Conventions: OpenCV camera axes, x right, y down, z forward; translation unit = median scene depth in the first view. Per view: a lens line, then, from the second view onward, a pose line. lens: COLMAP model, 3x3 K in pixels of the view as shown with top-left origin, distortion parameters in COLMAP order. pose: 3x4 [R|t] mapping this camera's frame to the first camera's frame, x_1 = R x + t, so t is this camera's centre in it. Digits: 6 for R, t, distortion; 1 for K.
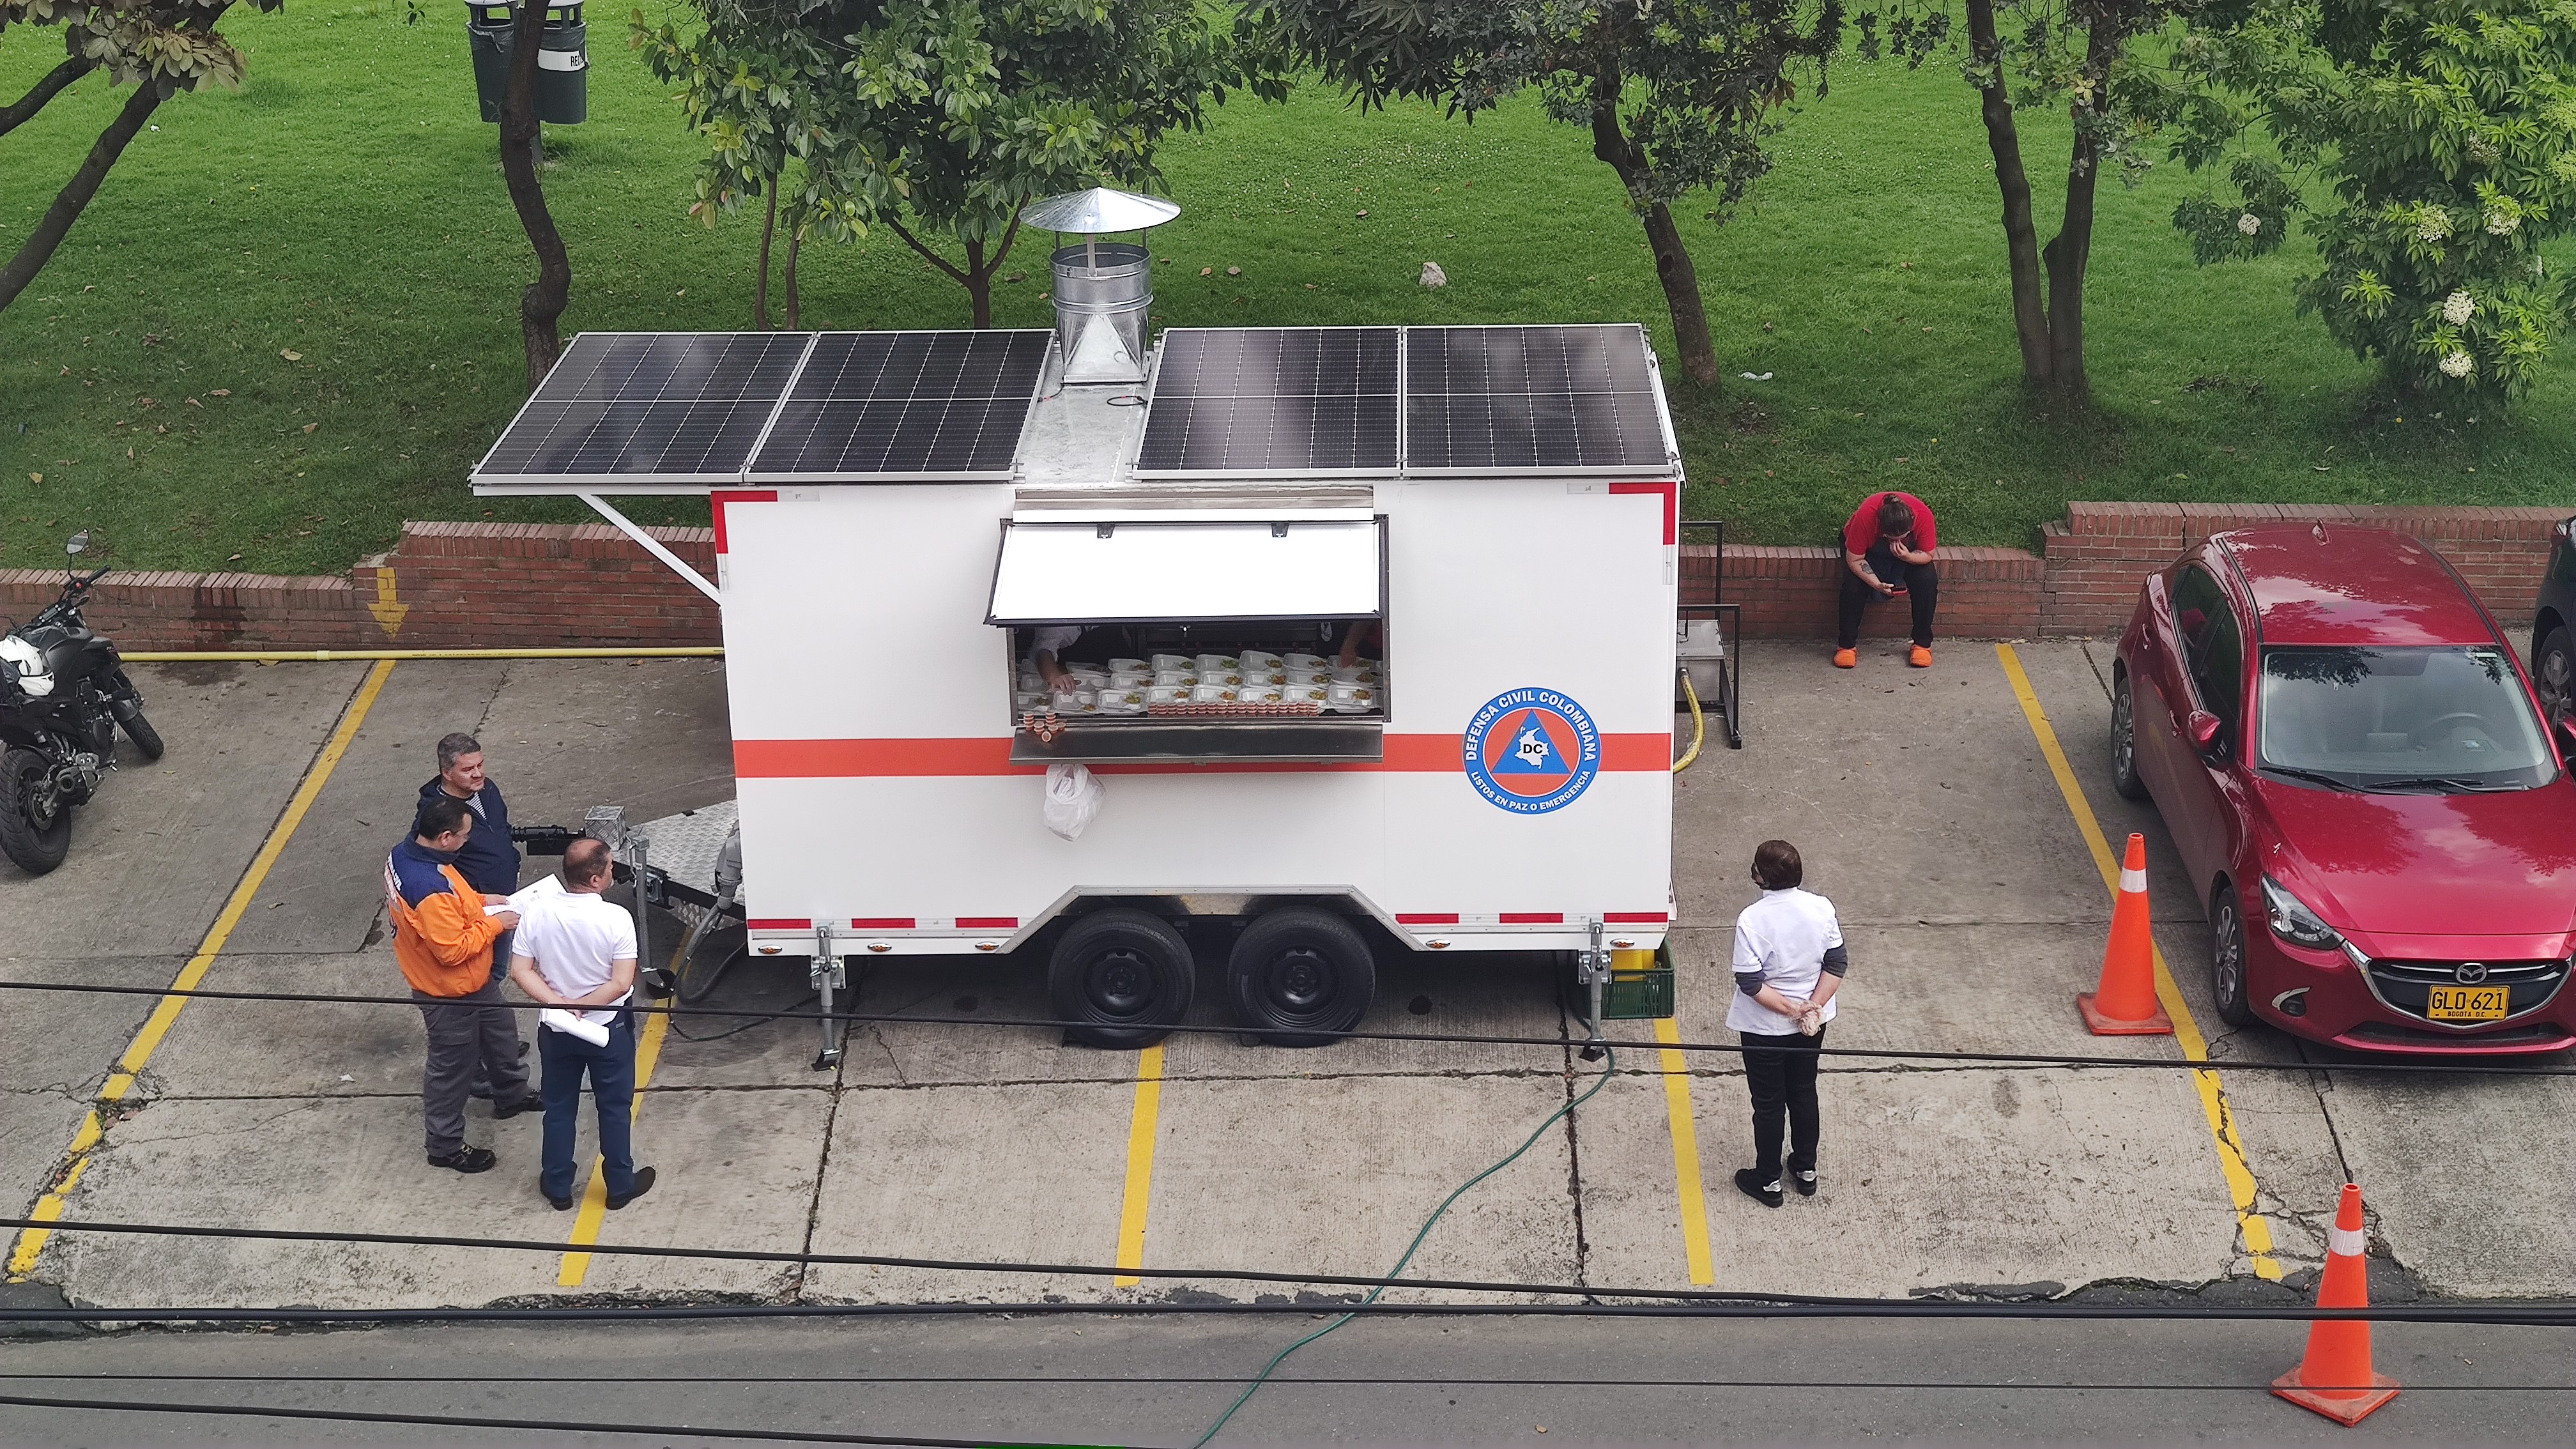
lens RADIAL K [[3837.7, 0, 1288.0], [0, 3837.7, 724.5], [0, 0, 1]] dist [-0.021861, -0.097568]
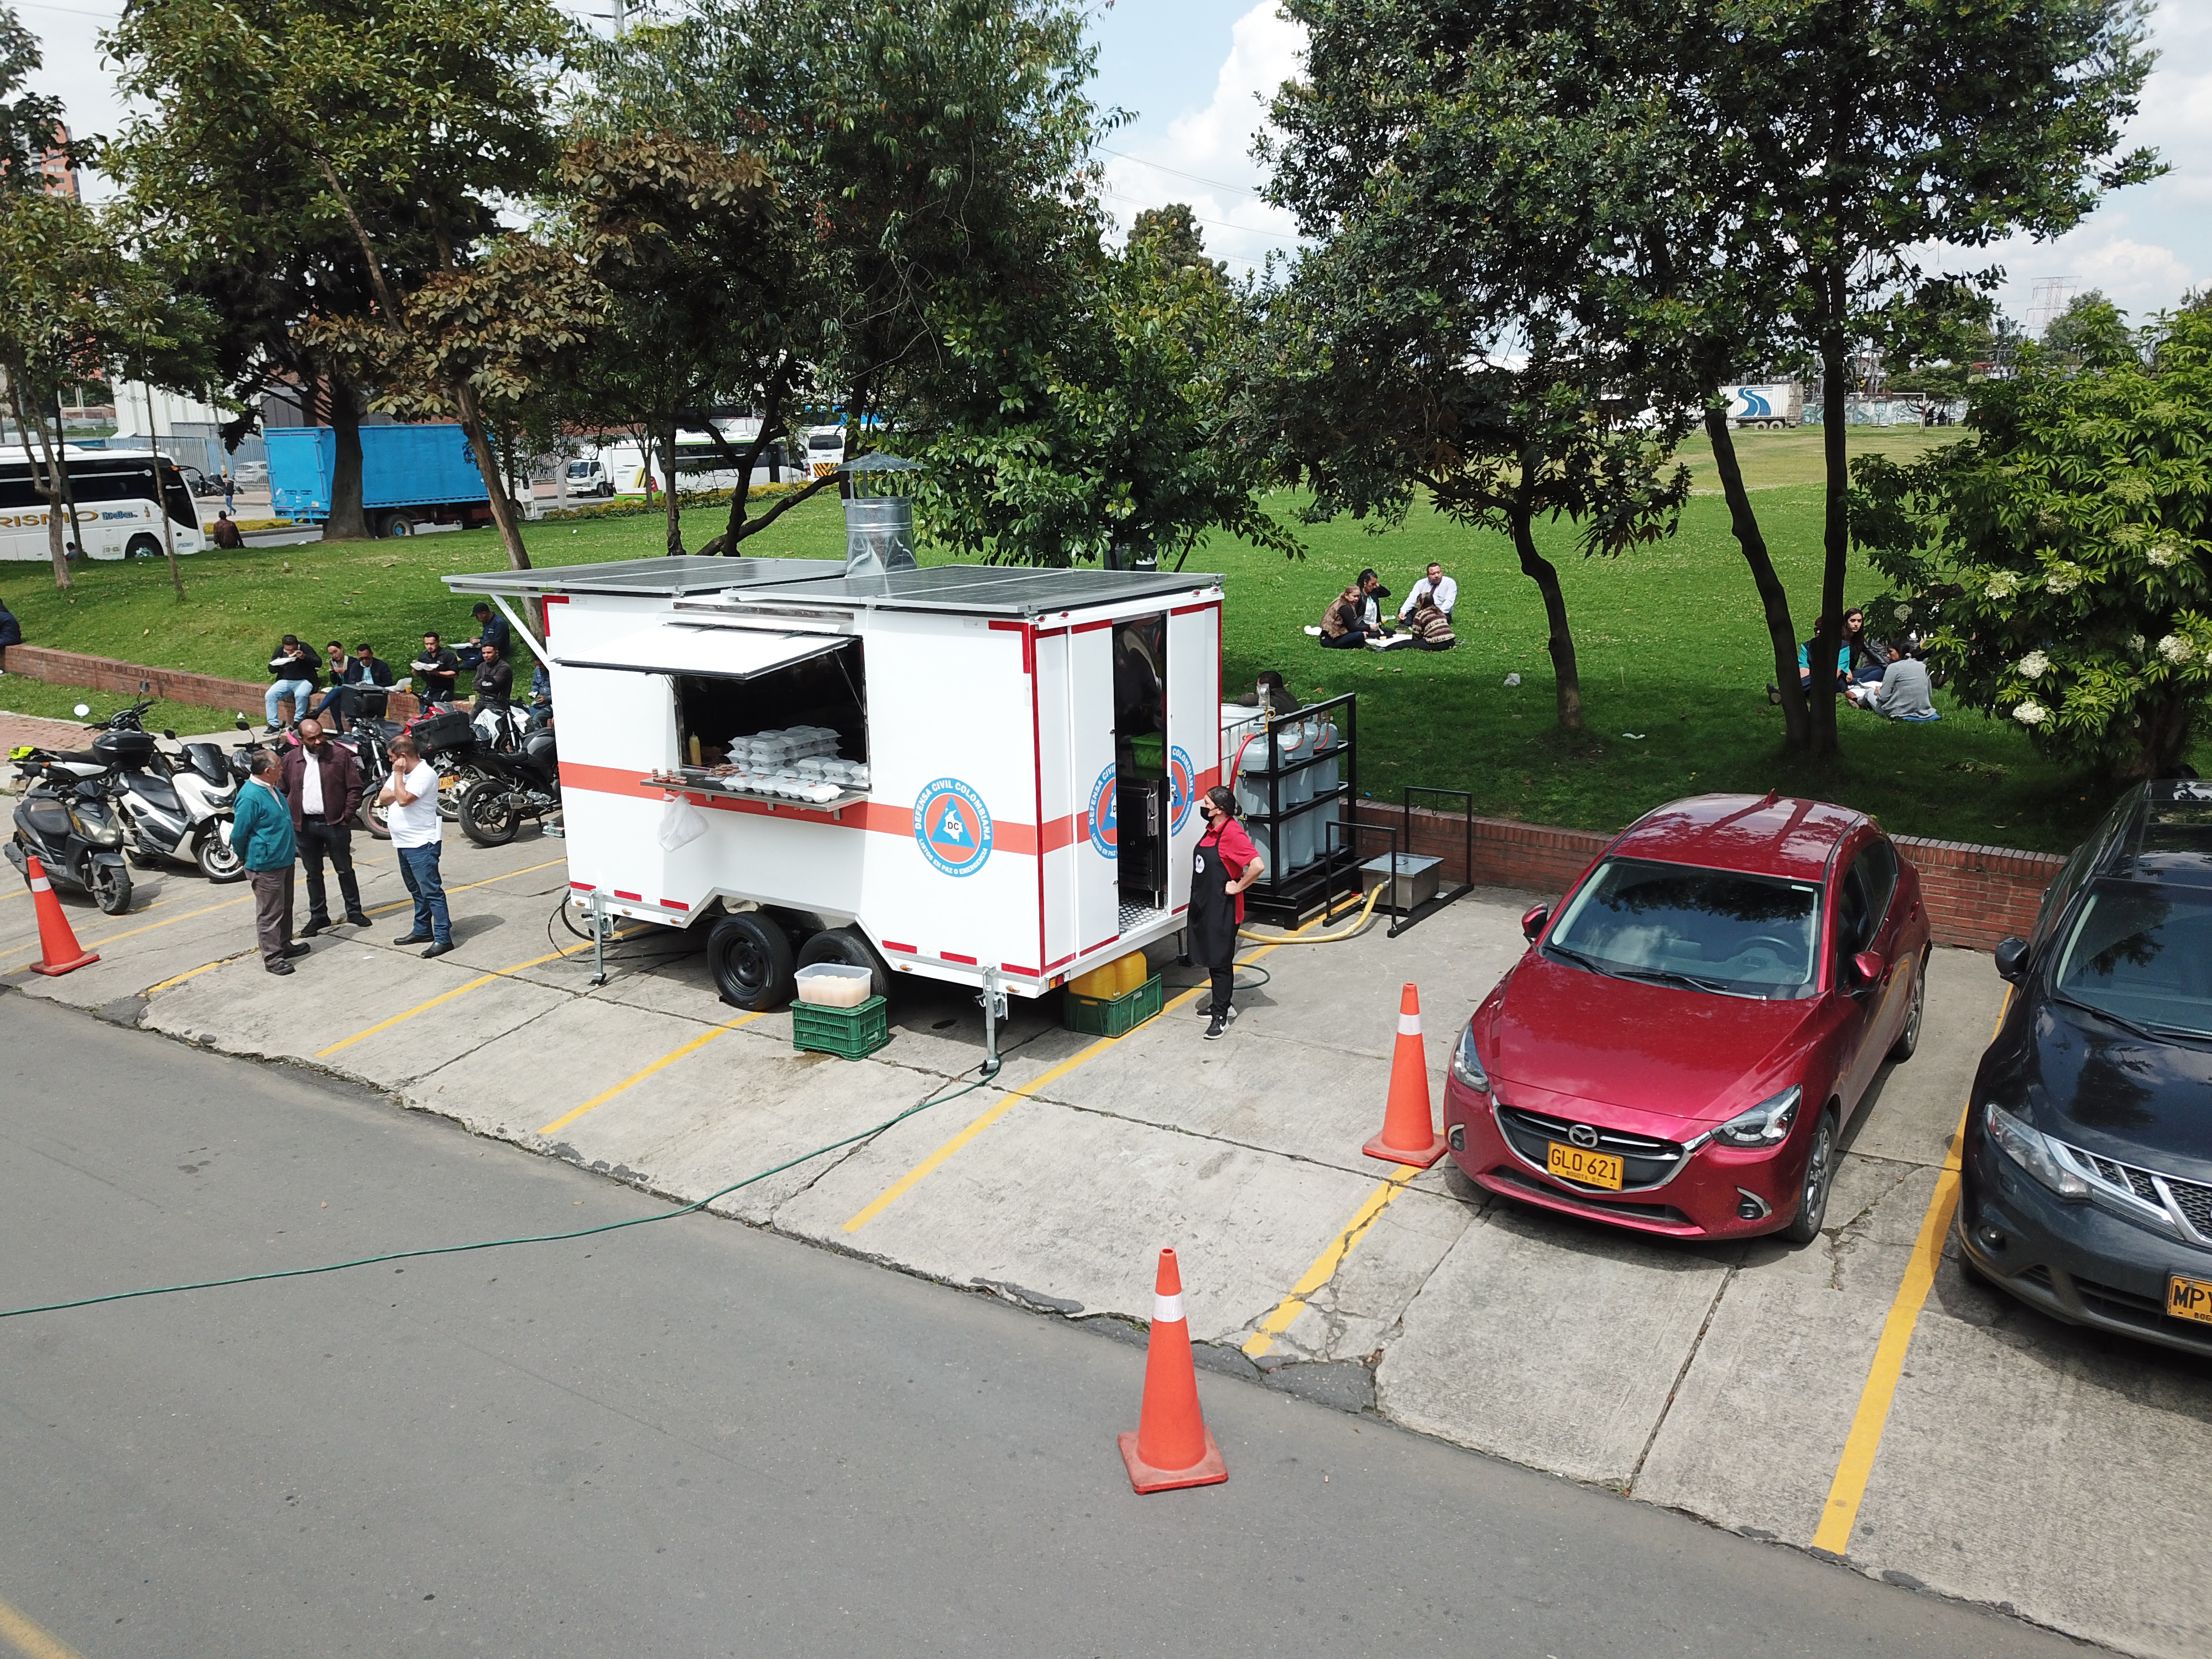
lens RADIAL K [[1753.3, 0, 1106.0], [0, 1753.3, 829.5], [0, 0, 1]] dist [0.011433, -0.003162]
pose [[0.853536, 0.128742, -0.504878, 0.414417], [-0.192912, 0.978214, -0.076691, 0.043700], [0.484006, 0.162856, 0.859777, 0.496610]]
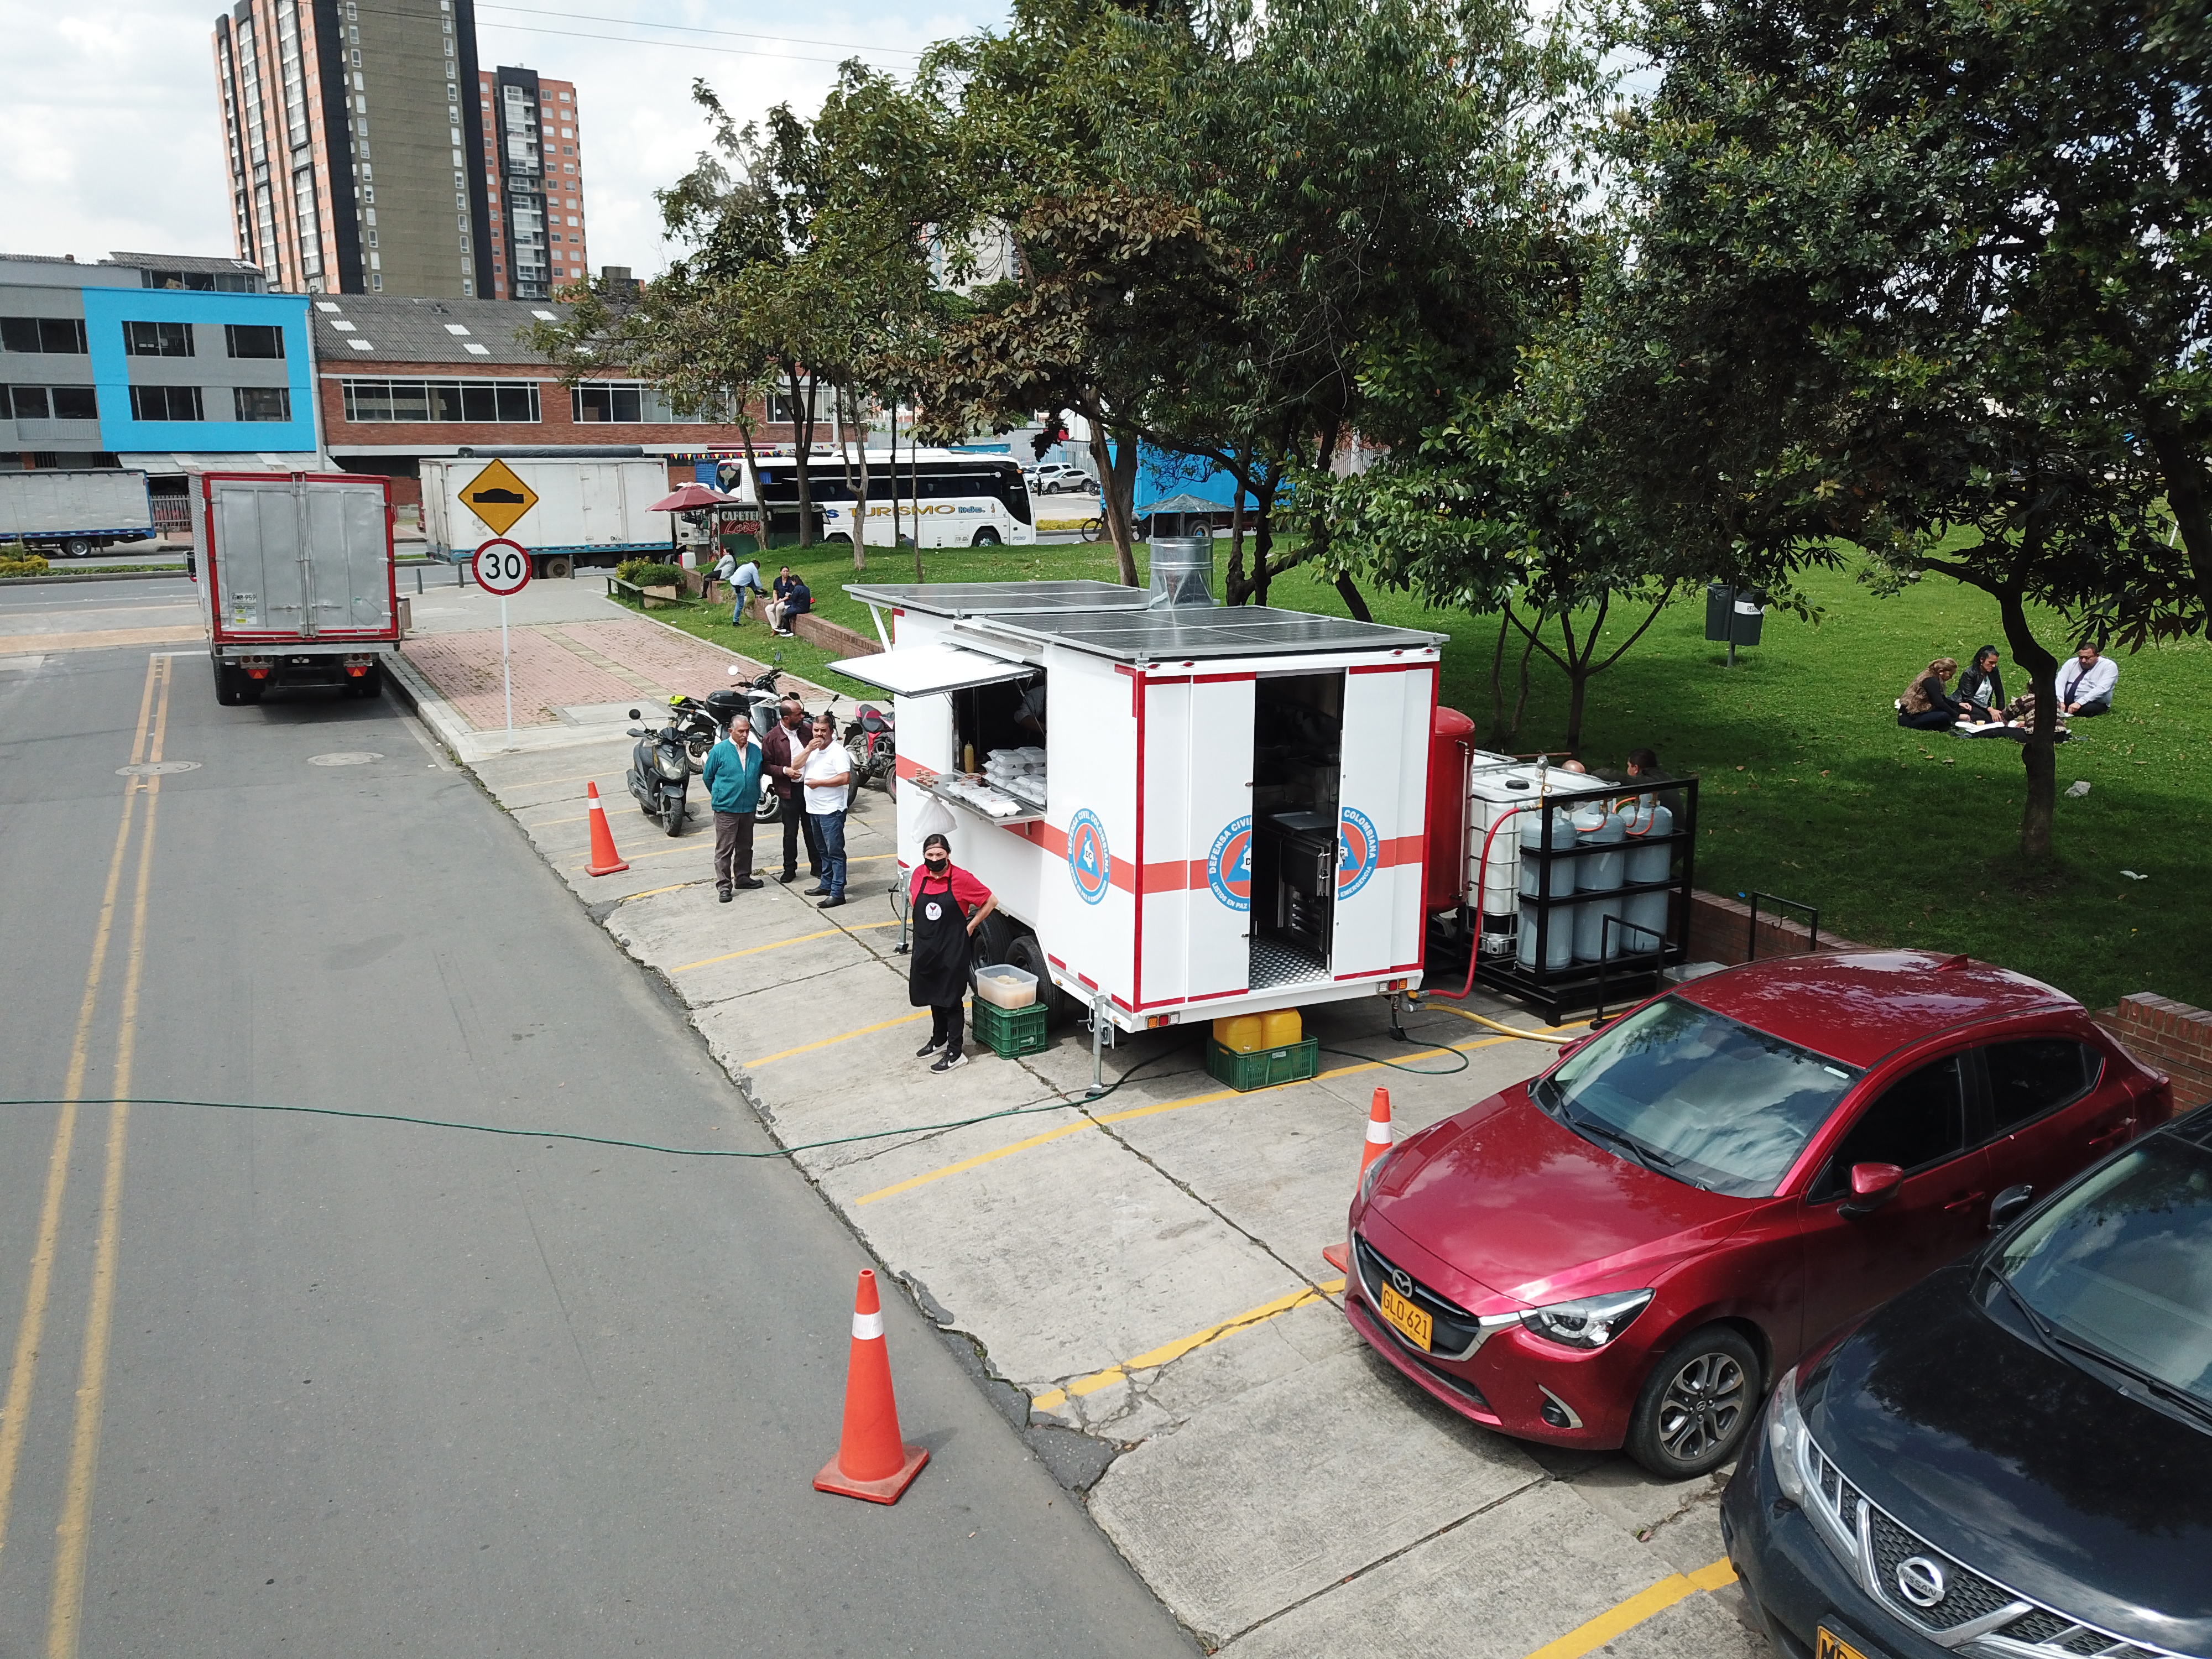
lens RADIAL K [[1753.3, 0, 1106.0], [0, 1753.3, 829.5], [0, 0, 1]] dist [0.011433, -0.003162]
pose [[0.471362, 0.221408, -0.853695, 0.603906], [-0.338003, 0.939416, 0.057014, -0.040658], [0.814599, 0.261678, 0.517642, 0.667369]]
